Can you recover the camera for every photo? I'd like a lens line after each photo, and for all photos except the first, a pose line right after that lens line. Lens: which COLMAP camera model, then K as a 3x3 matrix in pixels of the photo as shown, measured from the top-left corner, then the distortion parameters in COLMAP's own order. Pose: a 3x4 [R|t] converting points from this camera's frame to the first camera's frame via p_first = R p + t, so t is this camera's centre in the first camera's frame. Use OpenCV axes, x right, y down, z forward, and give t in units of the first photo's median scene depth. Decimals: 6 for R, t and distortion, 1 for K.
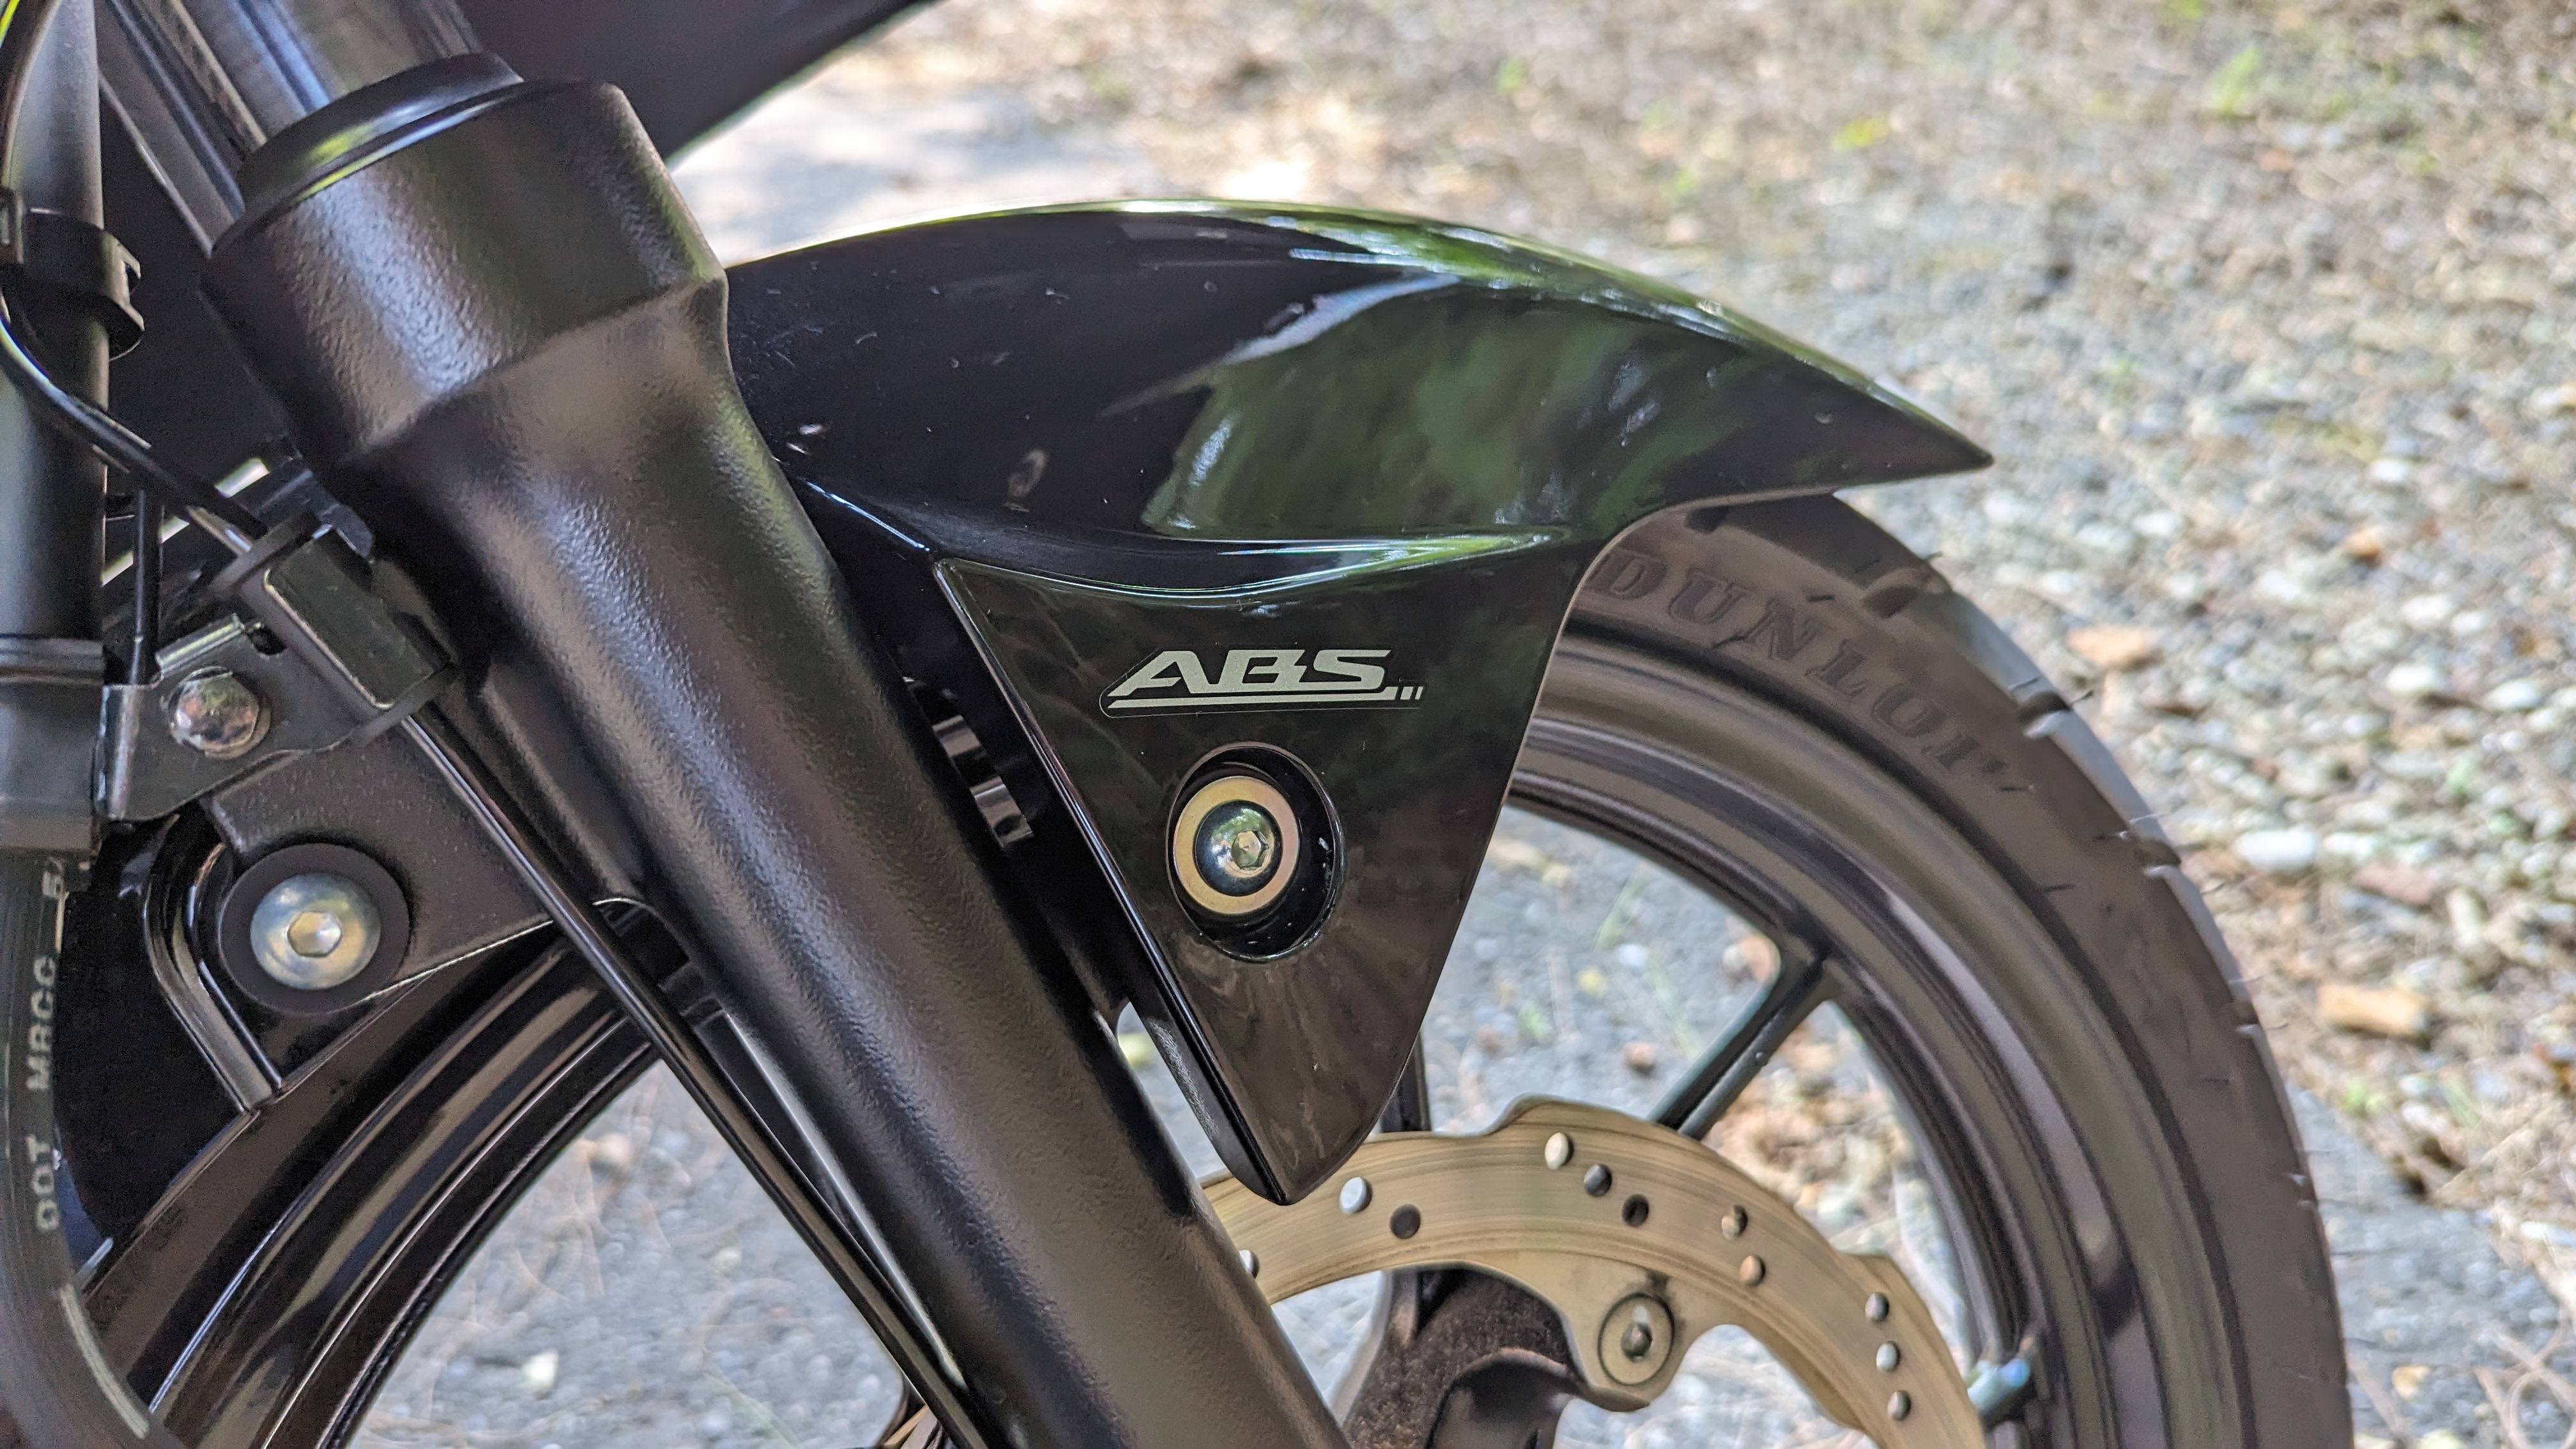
lens RADIAL K [[1942.3, 0, 1288.0], [0, 1942.3, 724.5], [0, 0, 1]] dist [-0.001004, -0.000972]
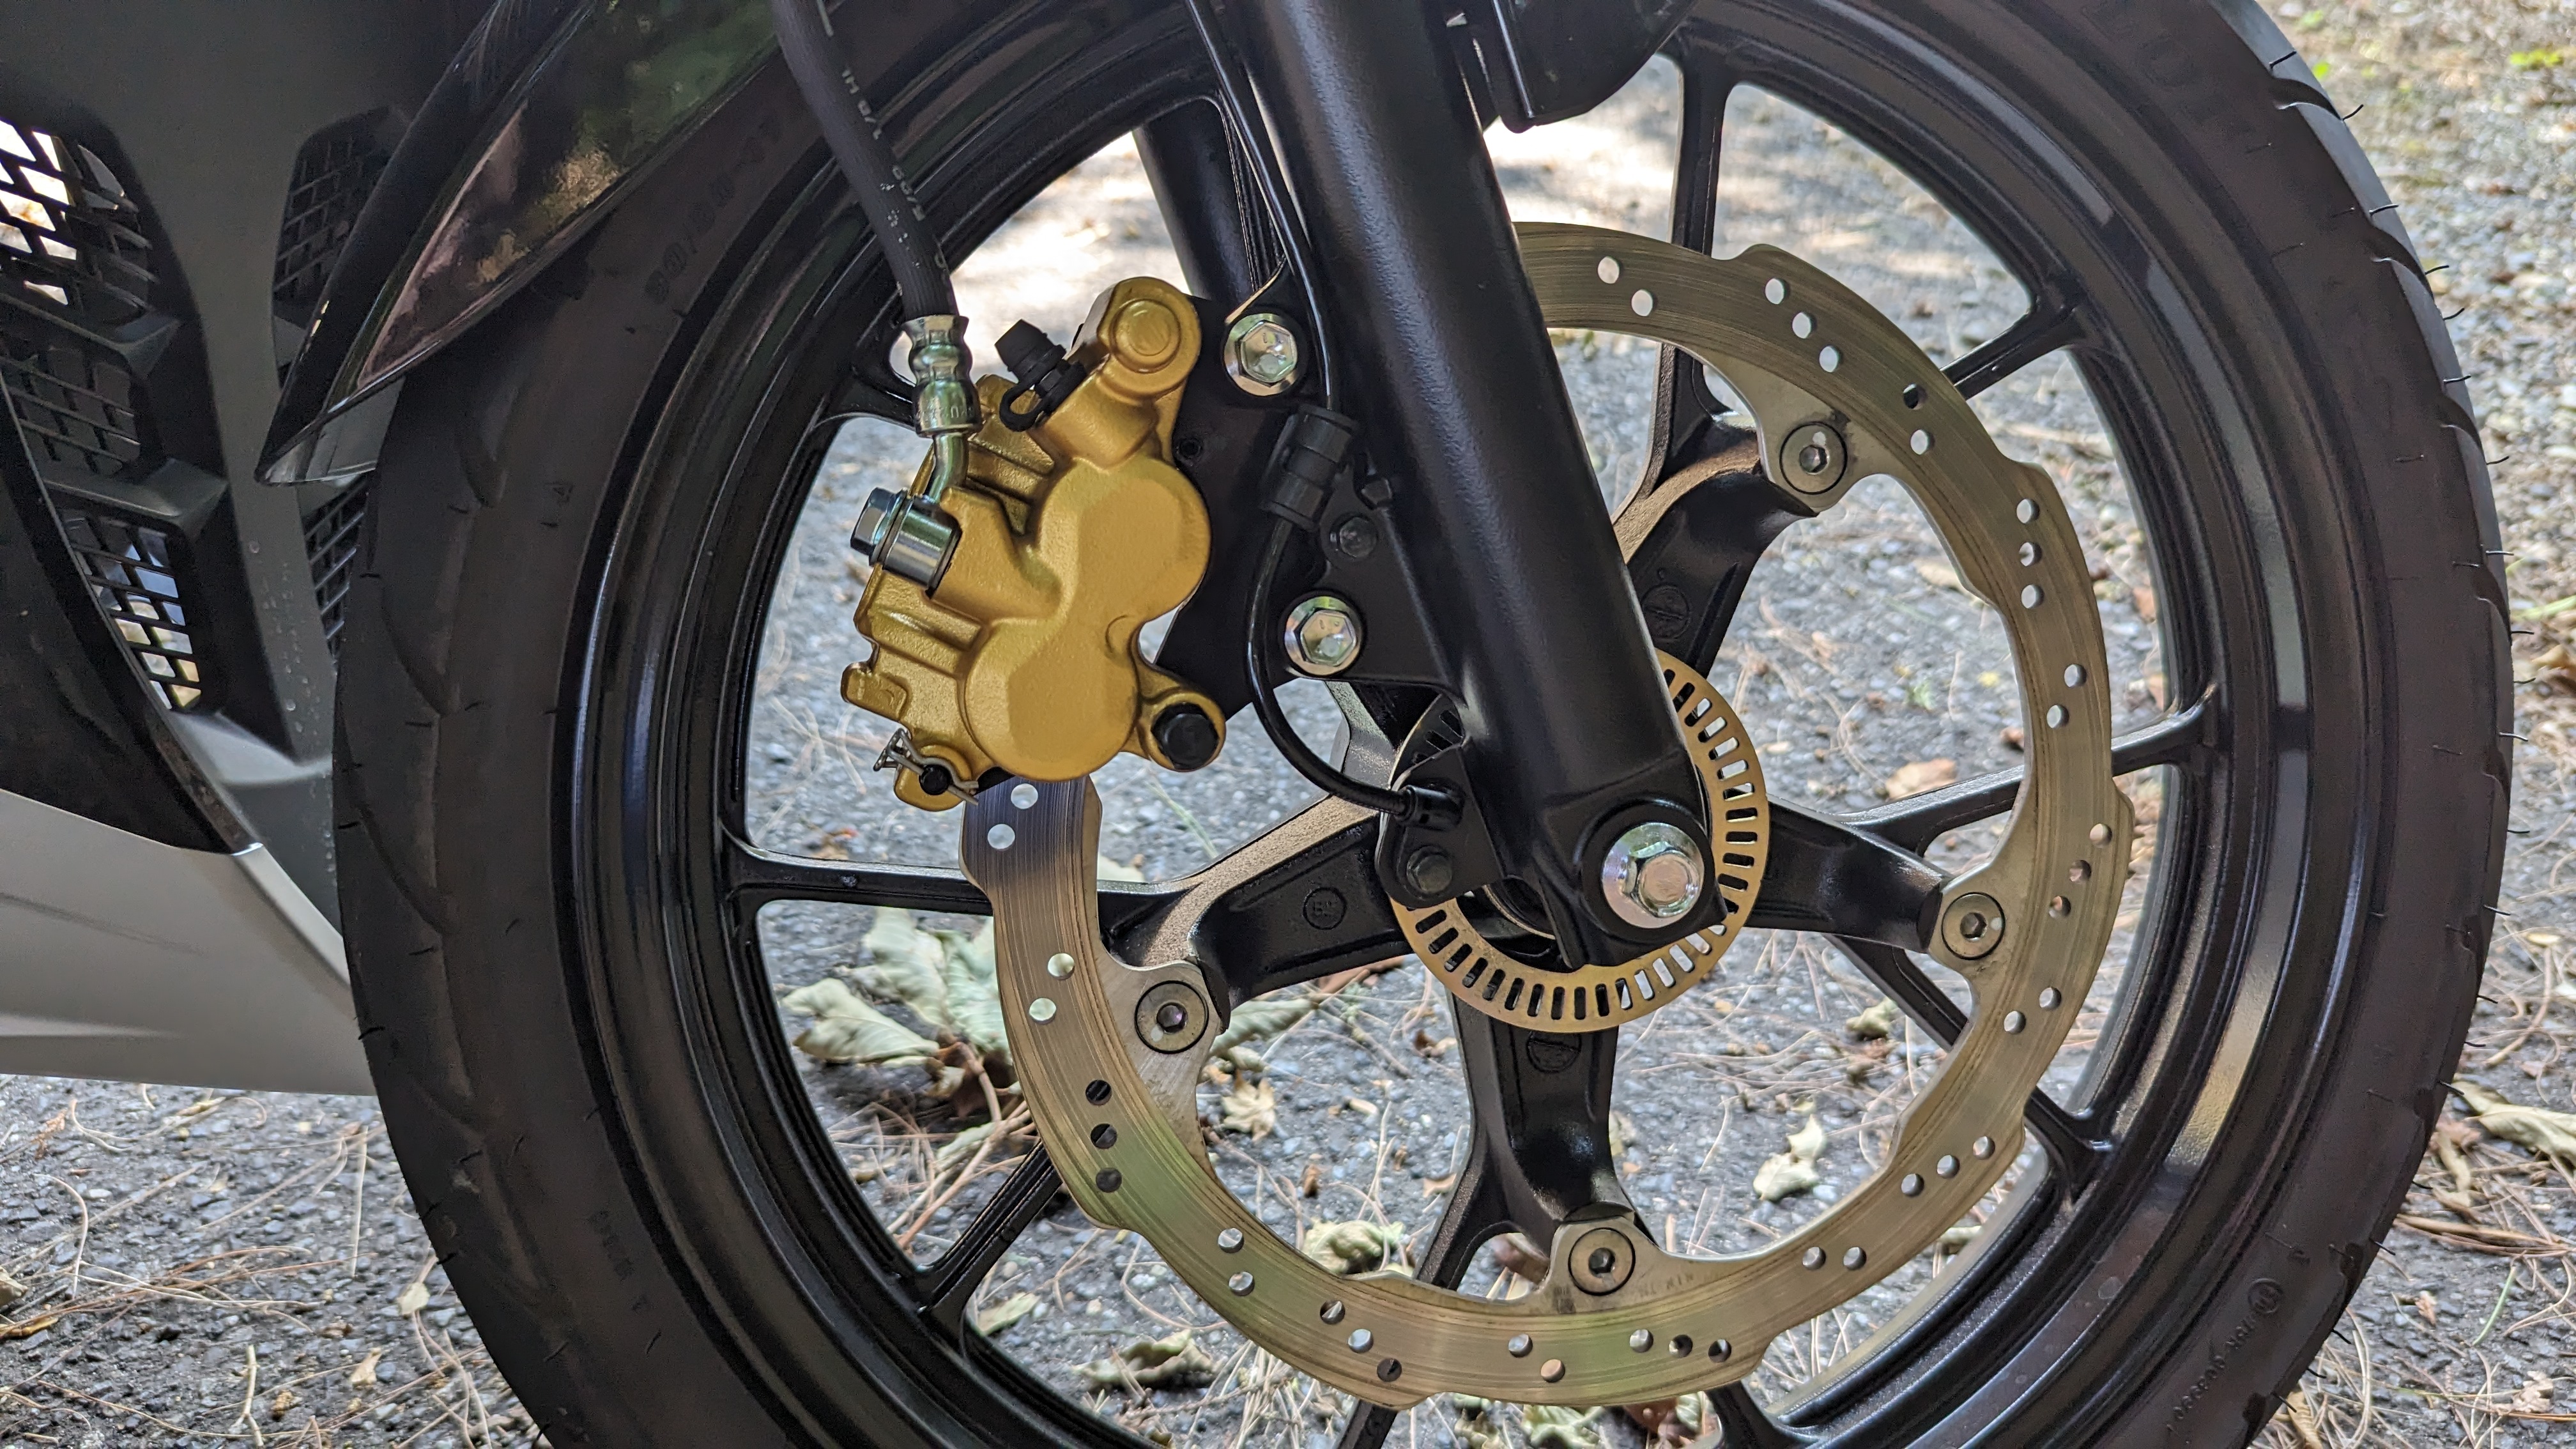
lens RADIAL K [[1901.9, 0, 1300.1], [0, 1901.9, 721.7], [0, 0, 1]] dist [0.065958, -0.088291]
pose [[0.949390, 0.187251, -0.252181, 0.167799], [-0.176385, 0.982157, 0.065237, 0.373993], [0.259897, -0.017455, 0.965479, -0.269695]]
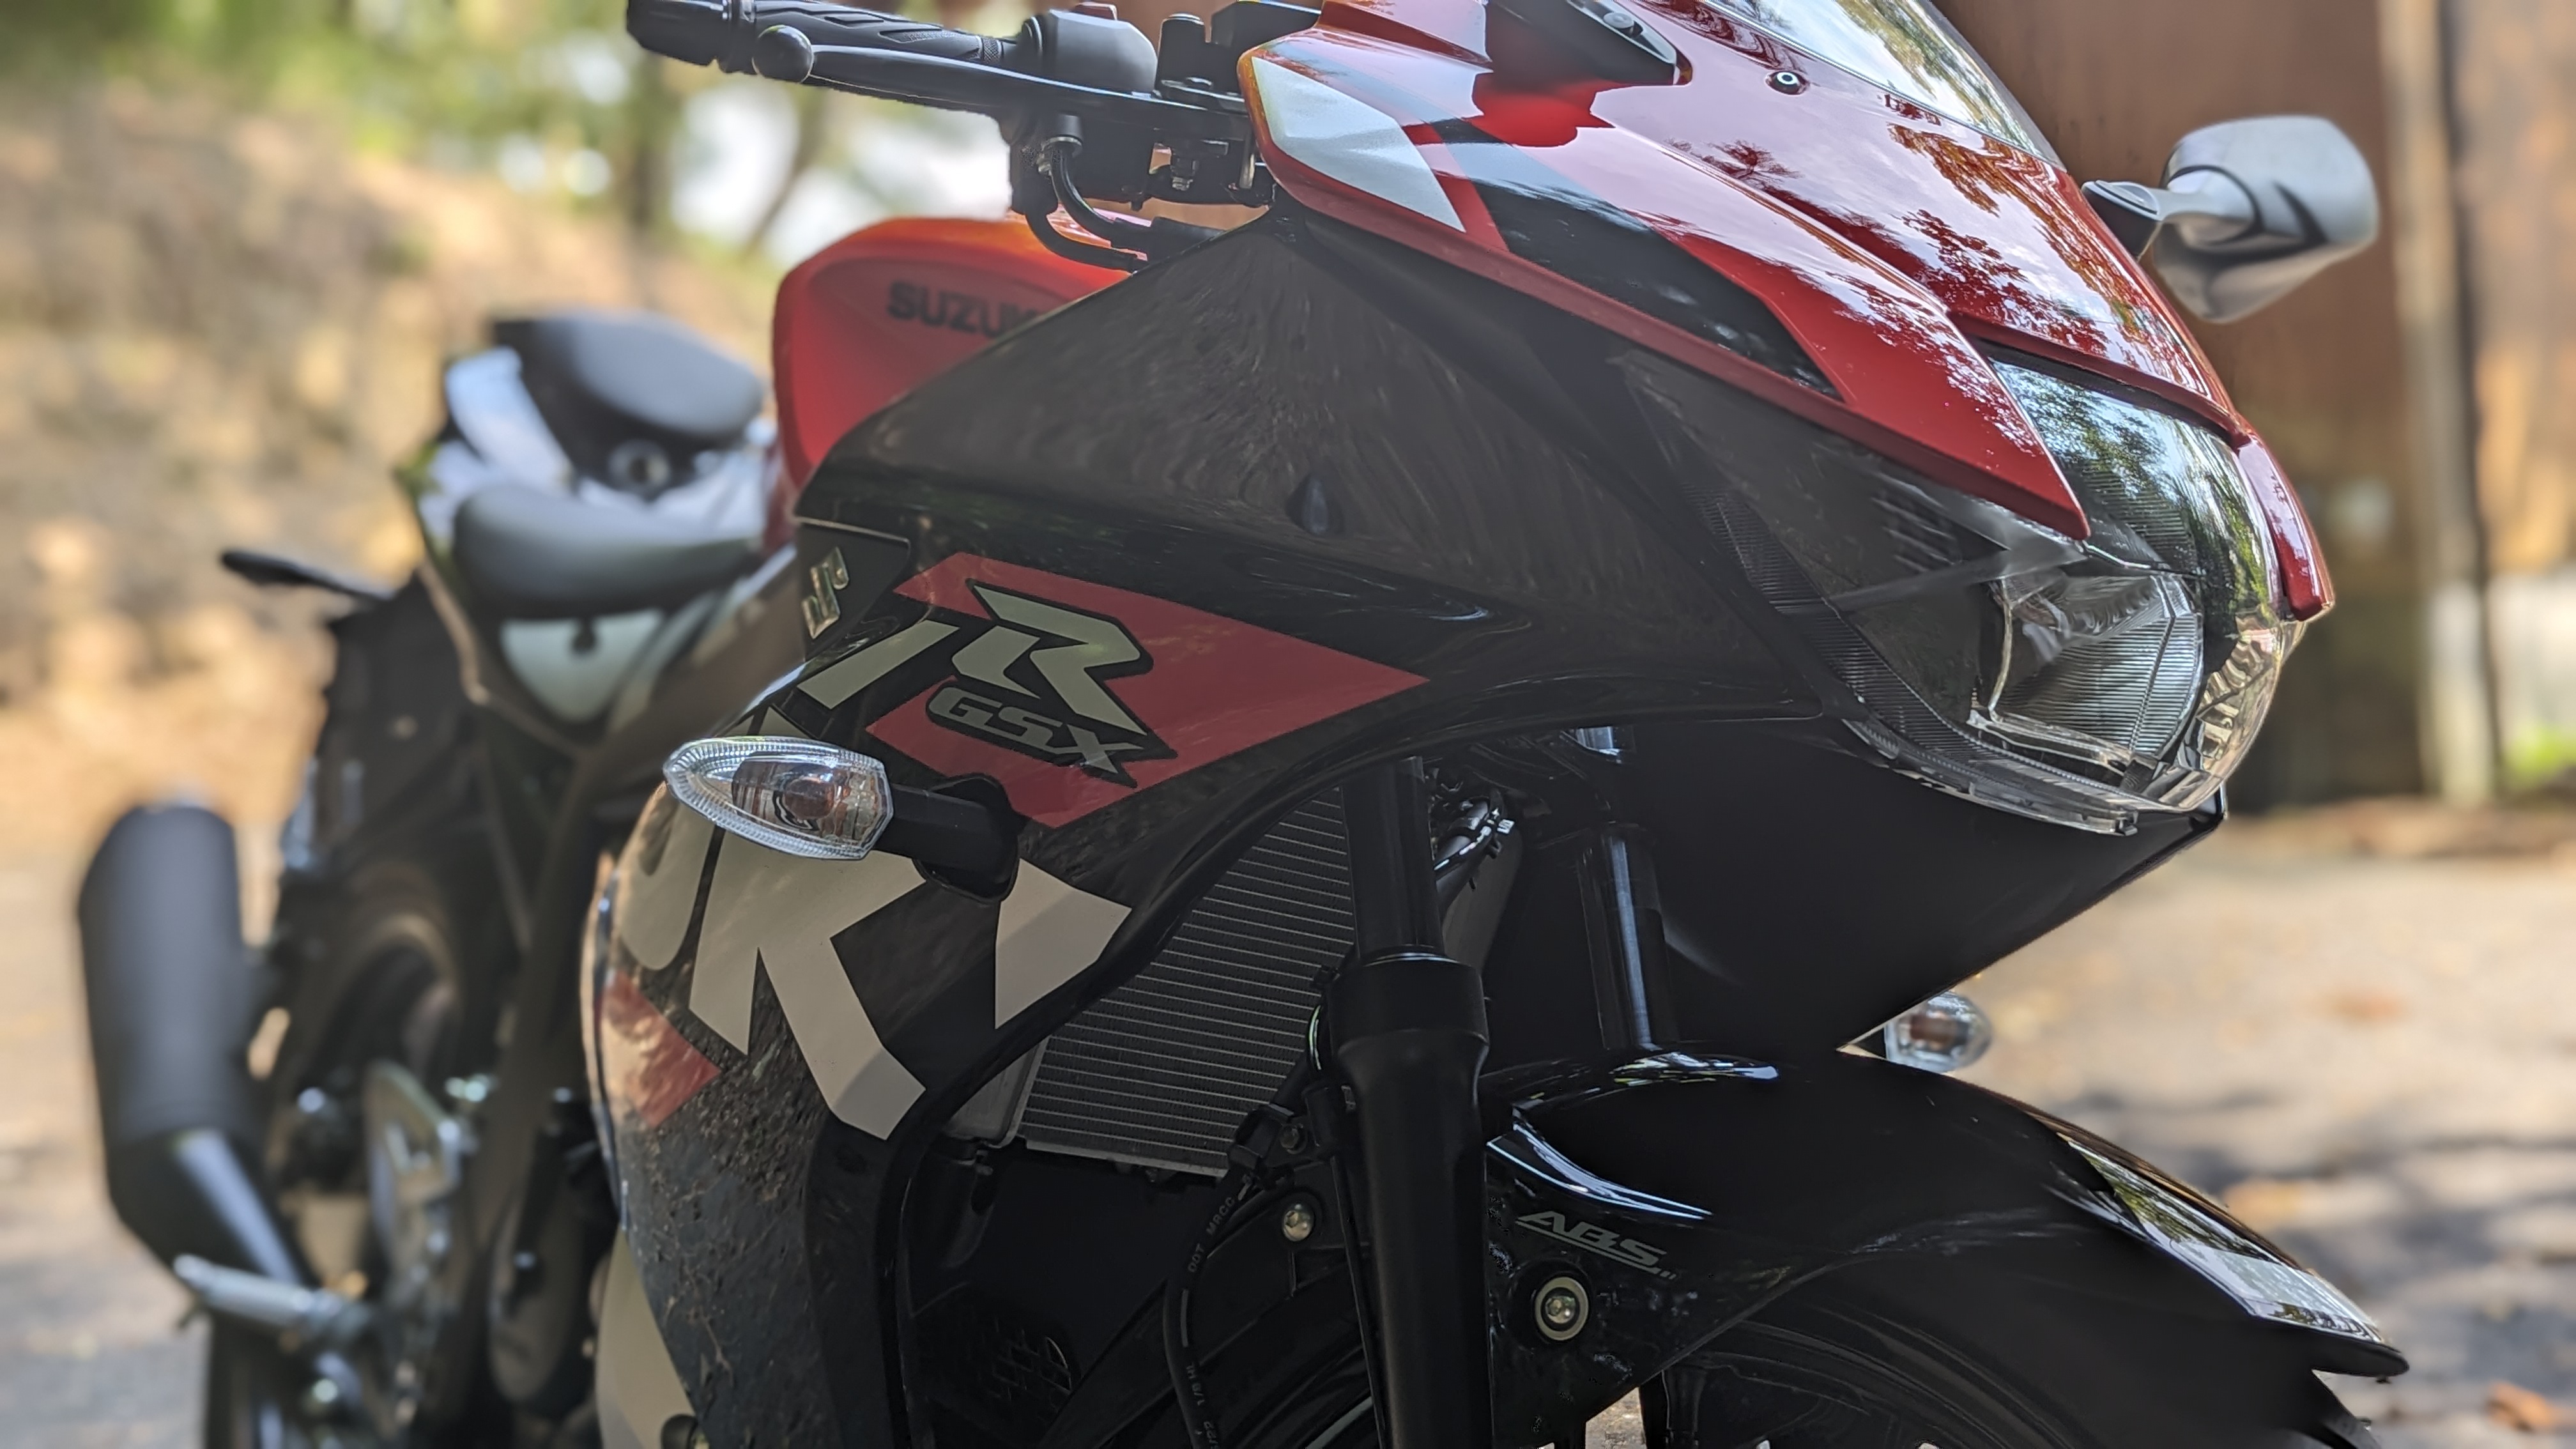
lens RADIAL K [[2755.0, 0, 1246.3], [0, 2755.0, 632.1], [0, 0, 1]] dist [0.127981, -0.232762]
pose [[0.393250, -0.008256, -0.919395, 1.720891], [-0.361591, 0.917994, -0.162906, -0.000428], [0.845344, 0.396508, 0.358016, -0.475932]]
